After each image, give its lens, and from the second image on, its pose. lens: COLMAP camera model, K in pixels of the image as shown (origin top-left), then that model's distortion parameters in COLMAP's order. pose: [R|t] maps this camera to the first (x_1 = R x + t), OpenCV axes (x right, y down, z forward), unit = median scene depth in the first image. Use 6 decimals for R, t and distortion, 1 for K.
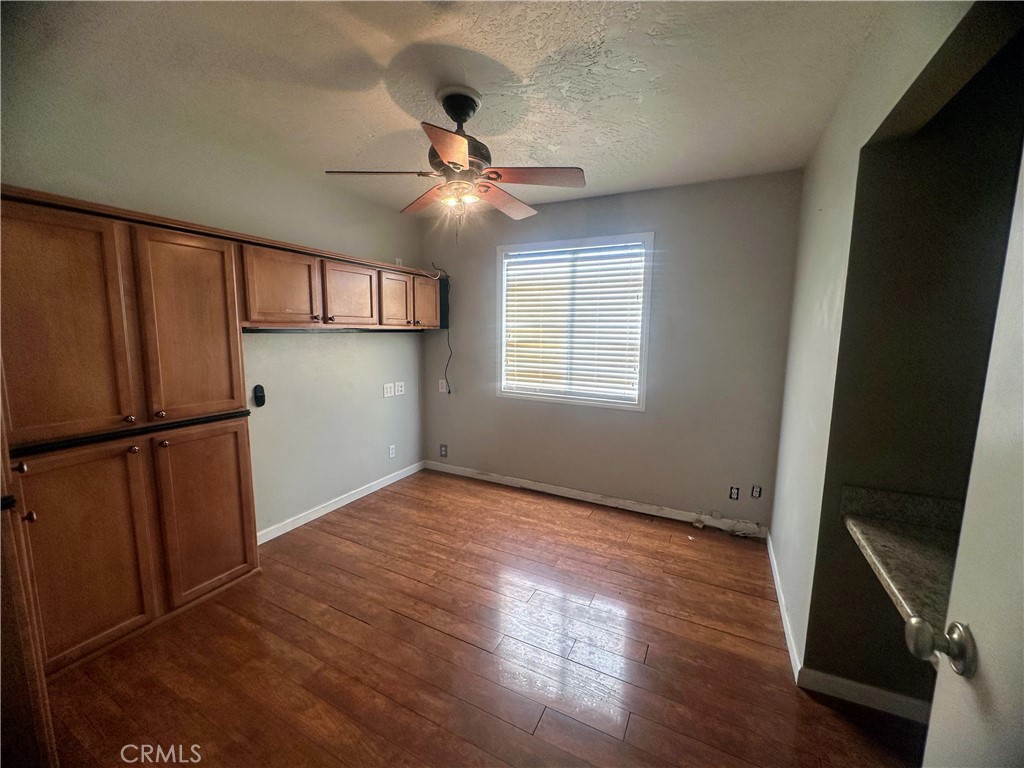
lens RADIAL K [[410.2, 0, 511.8], [0, 410.2, 380.9], [0, 0, 1]] dist [-0.005551, 0.001207]
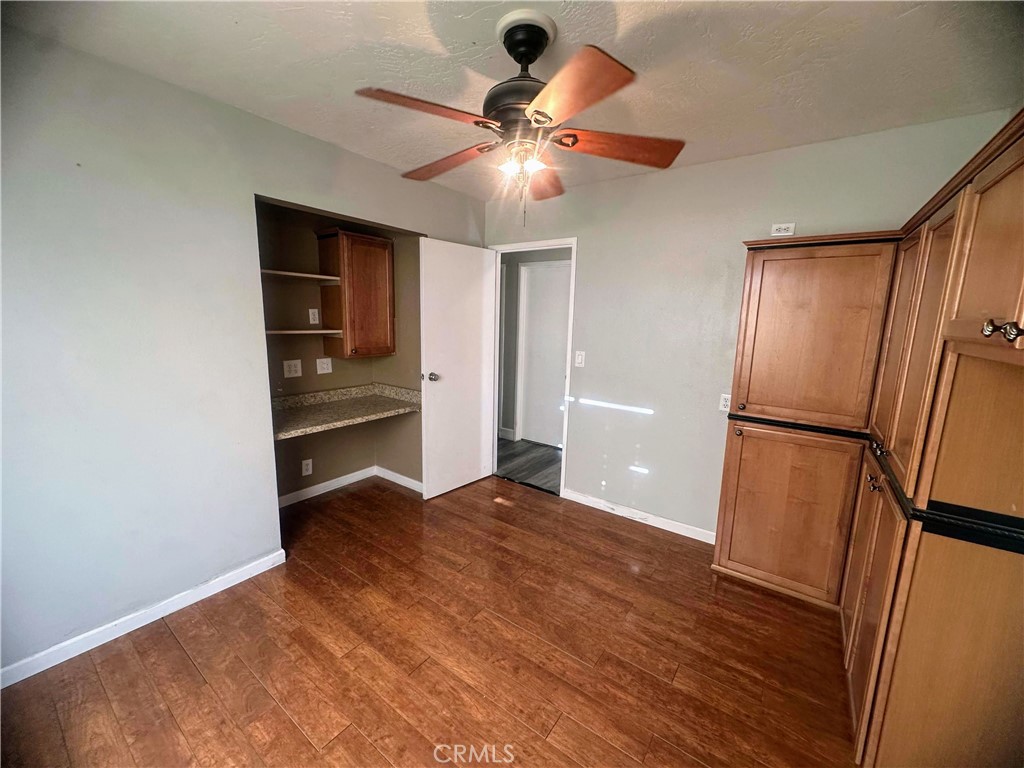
lens RADIAL K [[410.2, 0, 511.9], [0, 410.2, 384.2], [0, 0, 1]] dist [-0.005551, 0.001207]
pose [[-0.987185, -0.065125, 0.145687, -0.250679], [-0.020459, 0.957053, 0.289191, -0.273216], [-0.158264, 0.282505, -0.946120, 1.891911]]
